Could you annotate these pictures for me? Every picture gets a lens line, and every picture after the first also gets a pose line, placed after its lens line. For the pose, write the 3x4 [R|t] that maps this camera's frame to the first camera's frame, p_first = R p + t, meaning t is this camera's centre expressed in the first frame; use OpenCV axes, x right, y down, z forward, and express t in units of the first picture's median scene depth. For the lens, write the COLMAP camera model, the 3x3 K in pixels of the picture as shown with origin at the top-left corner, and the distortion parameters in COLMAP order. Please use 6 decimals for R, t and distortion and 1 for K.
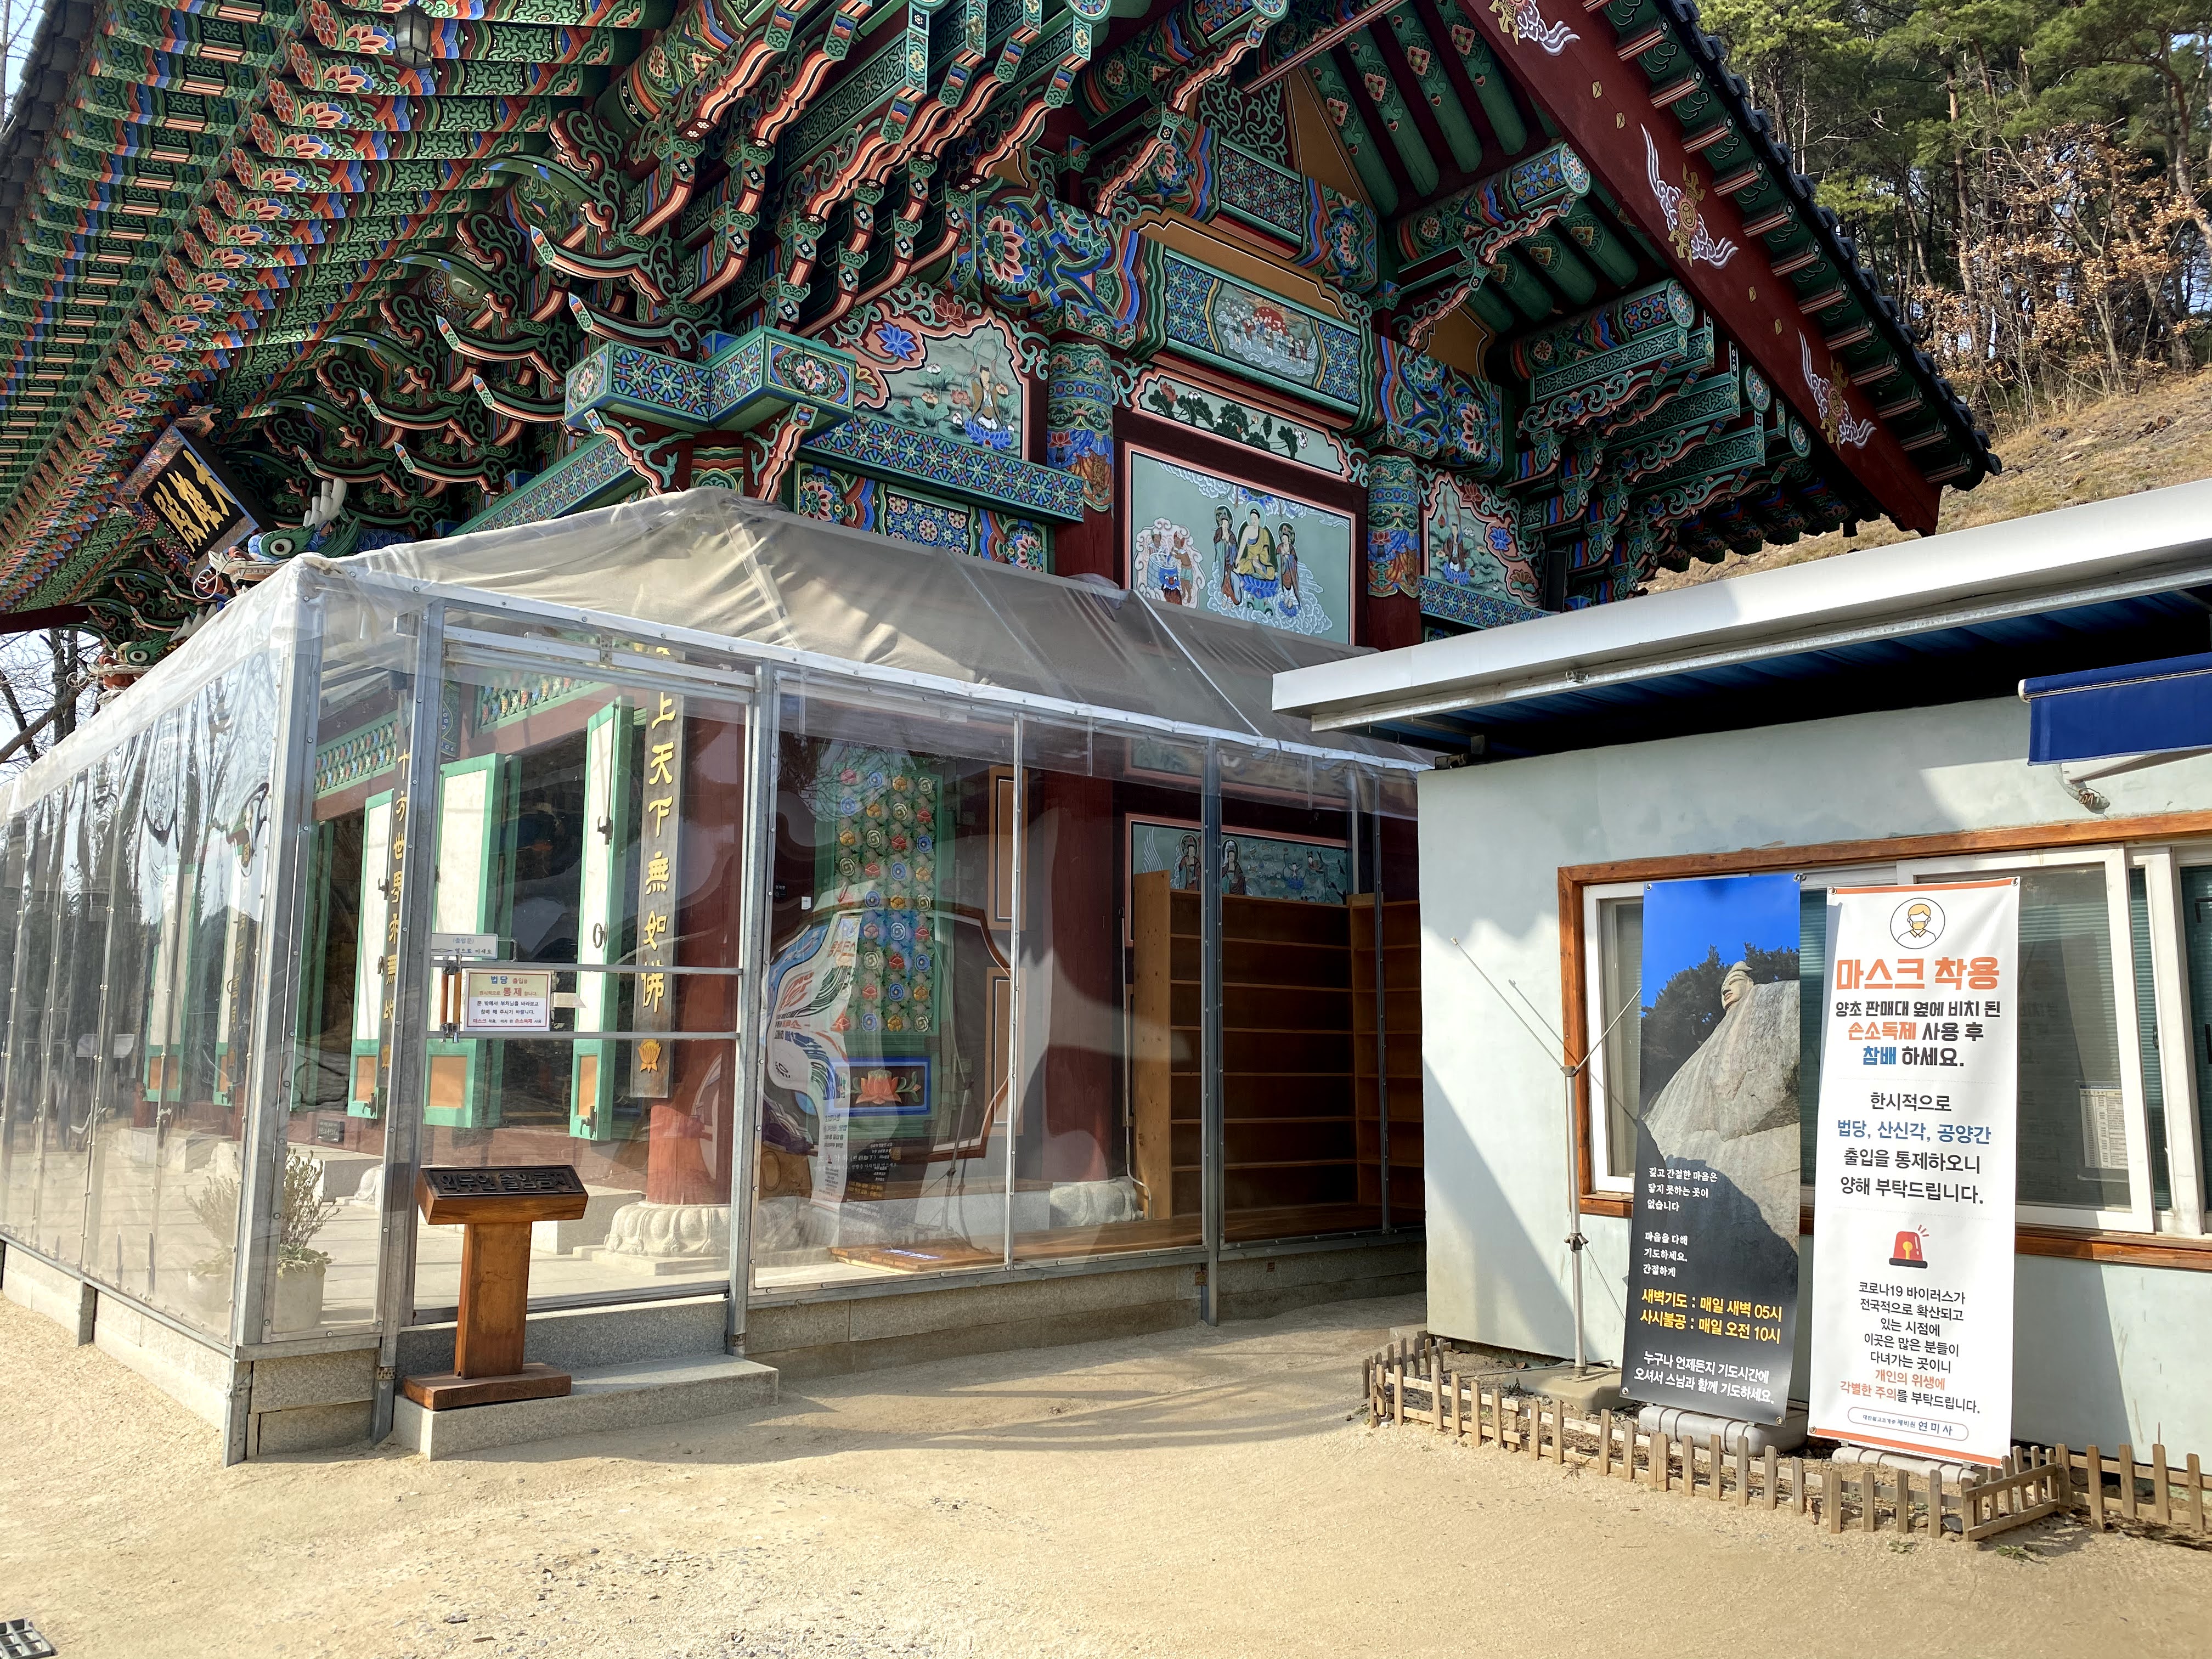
lens RADIAL K [[1702.3, 0, 1110.6], [0, 1702.3, 834.4], [0, 0, 1]] dist [-0.005051, -0.003555]
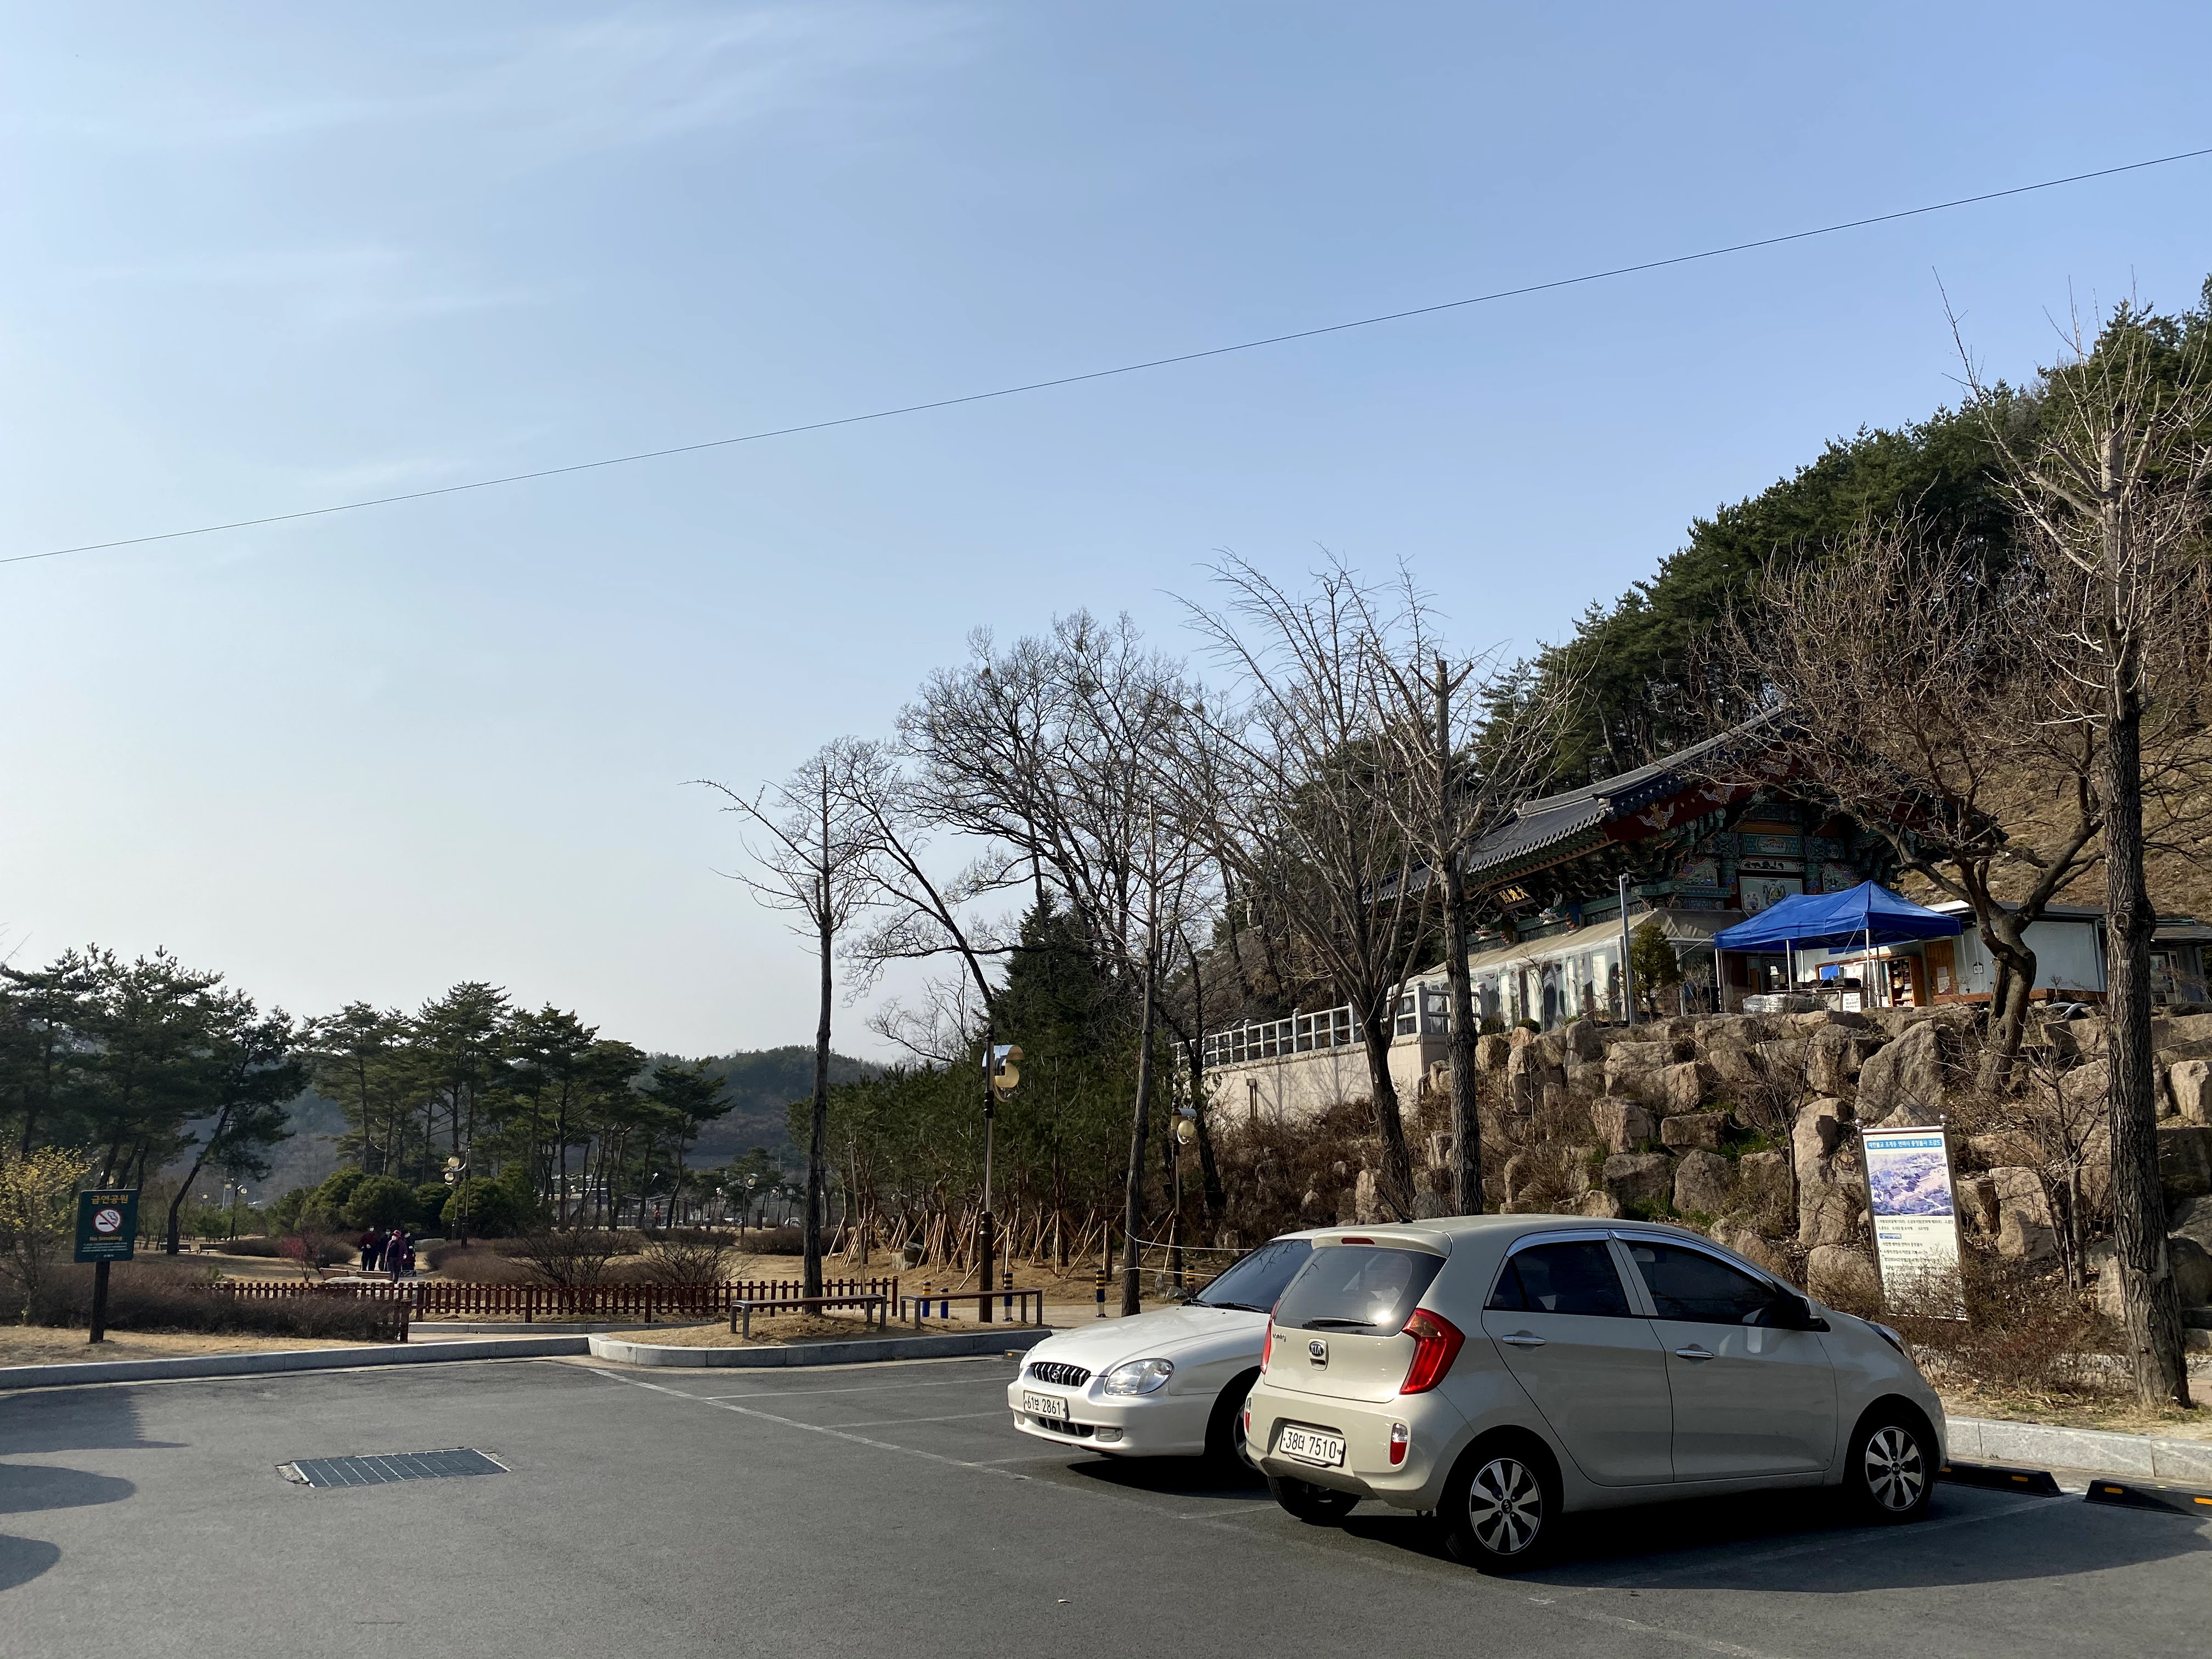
lens RADIAL K [[1702.3, 0, 1108.9], [0, 1702.3, 826.6], [0, 0, 1]] dist [-0.005051, -0.003555]
pose [[0.910055, -0.087828, -0.405076, 0.325777], [0.064910, 0.995433, -0.069999, -0.144742], [0.409374, 0.037409, 0.911599, -3.855484]]
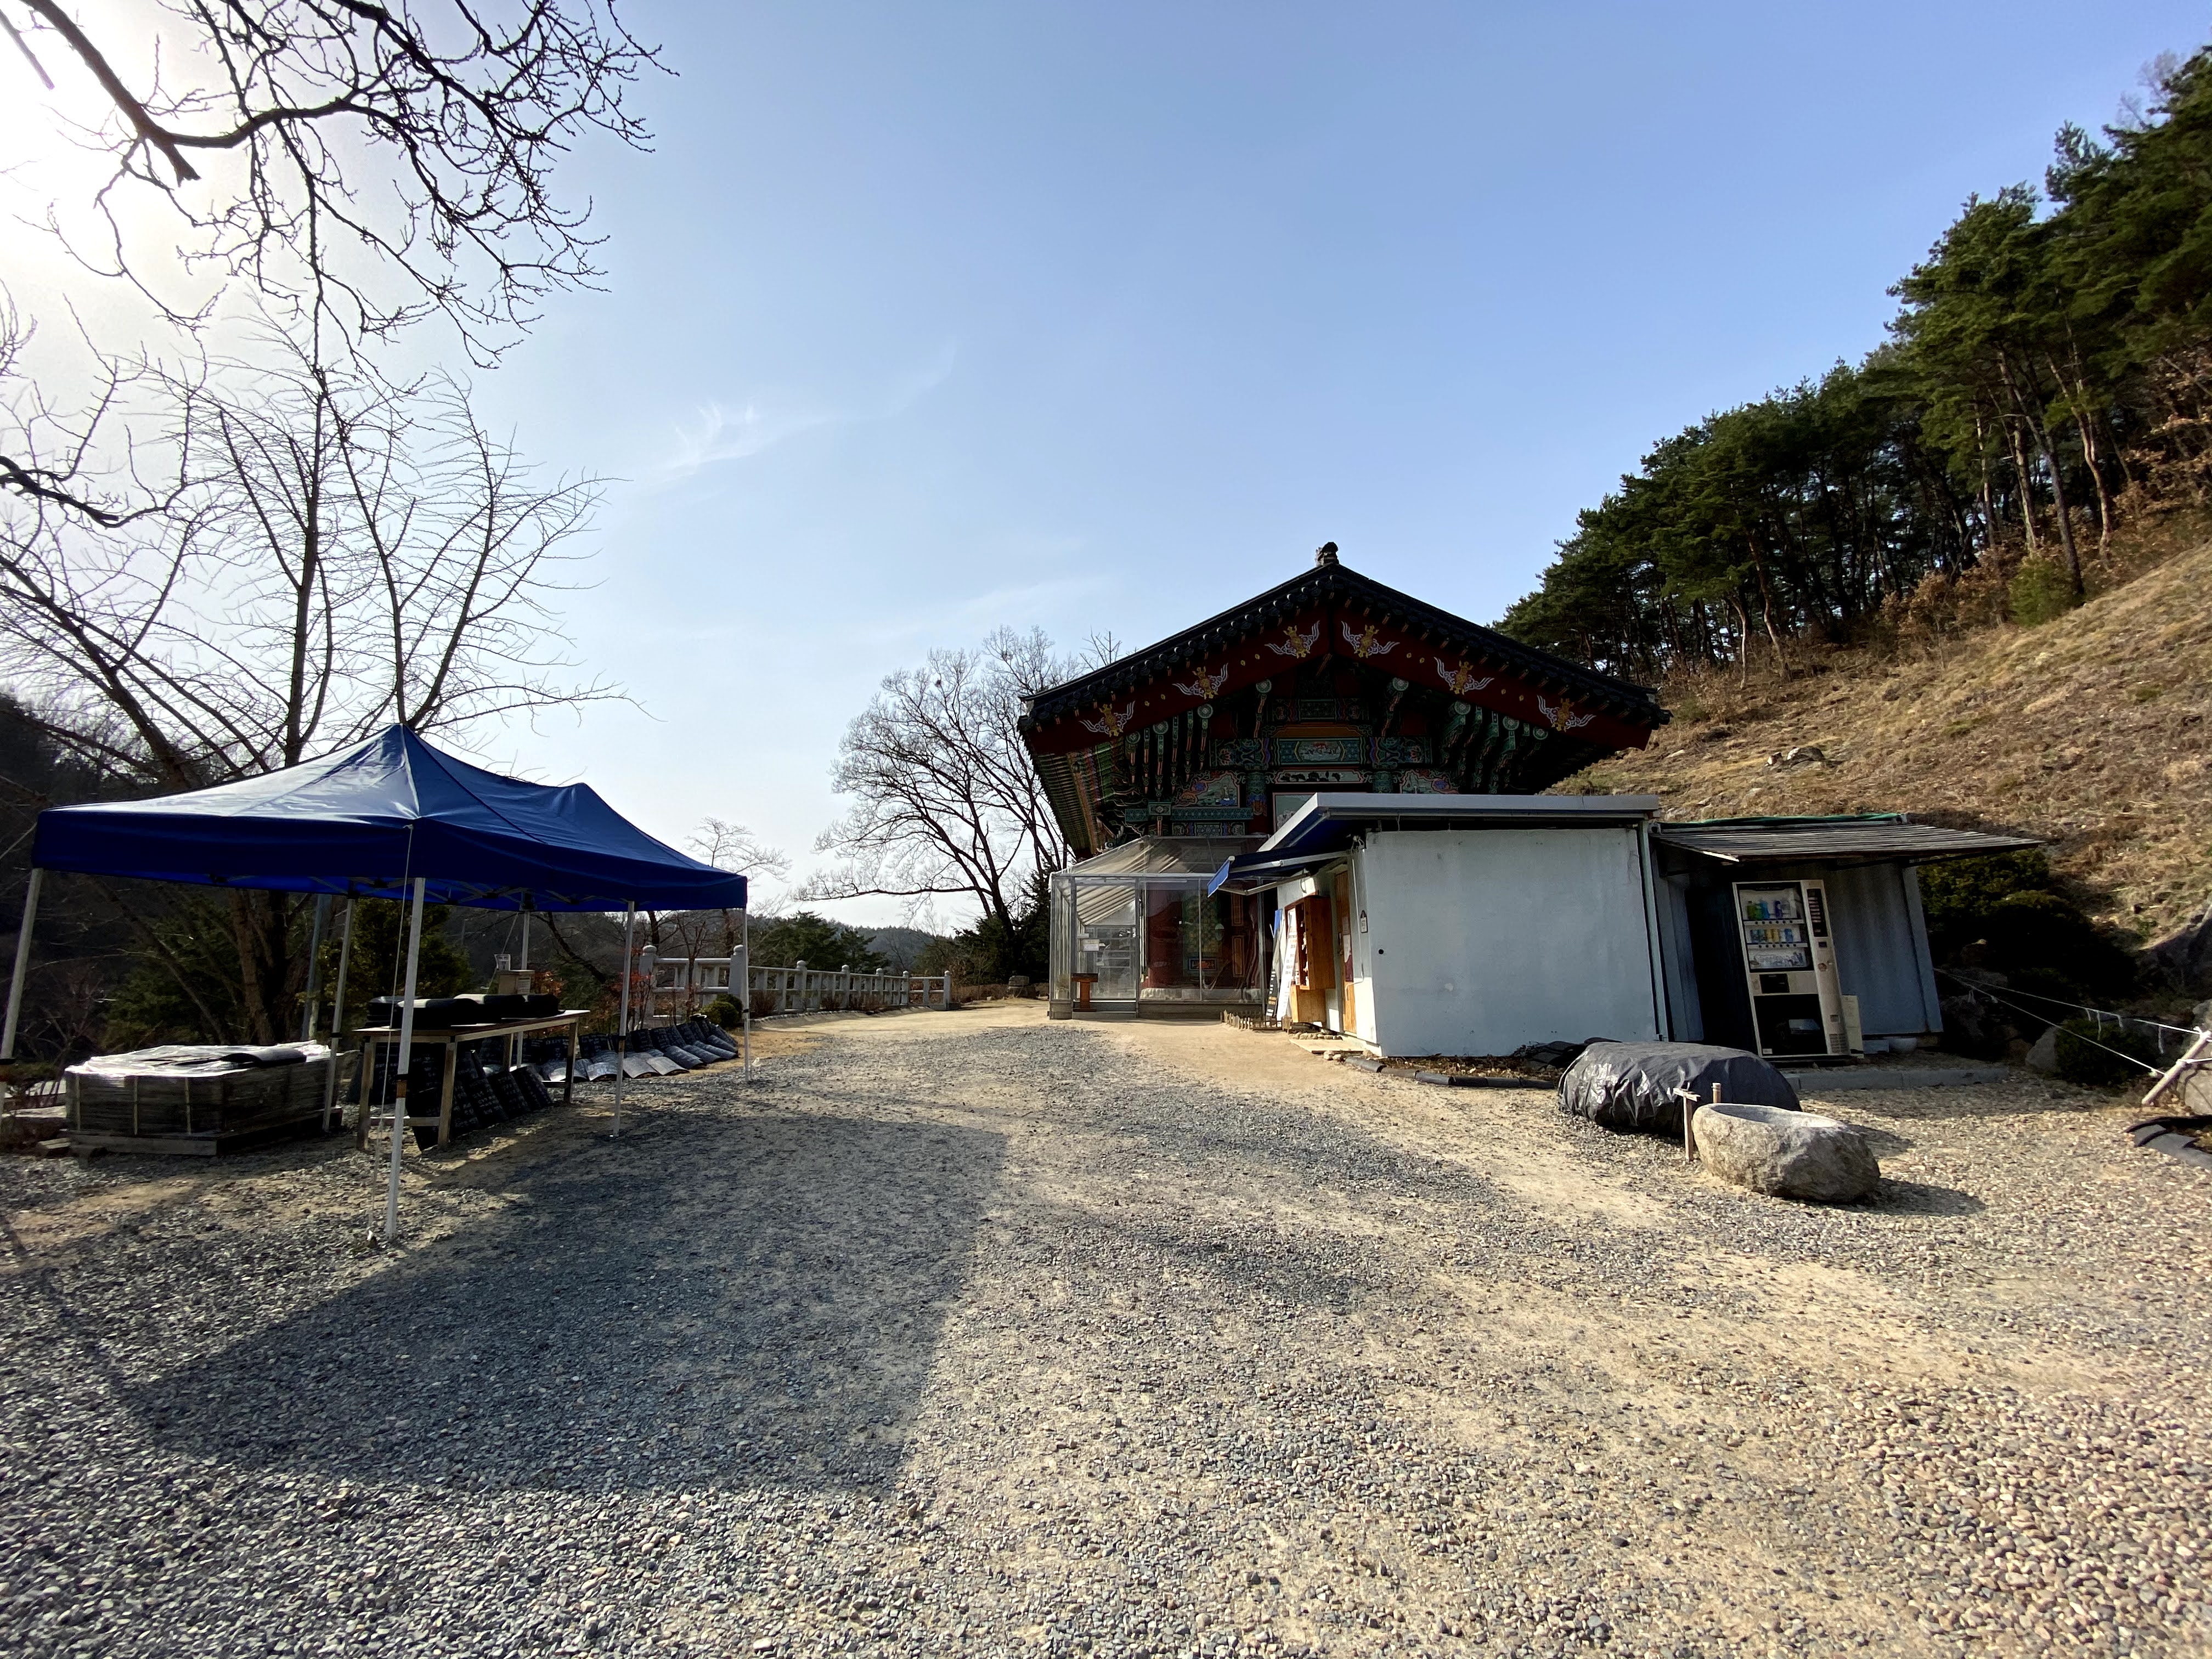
lens RADIAL K [[871.9, 0, 1095.9], [0, 871.9, 835.5], [0, 0, 1]] dist [0.000838, -0.000006]
pose [[0.716967, -0.107666, -0.688743, 1.003554], [0.084562, 0.994138, -0.067378, -0.037349], [0.691960, -0.009934, 0.721868, -0.638958]]
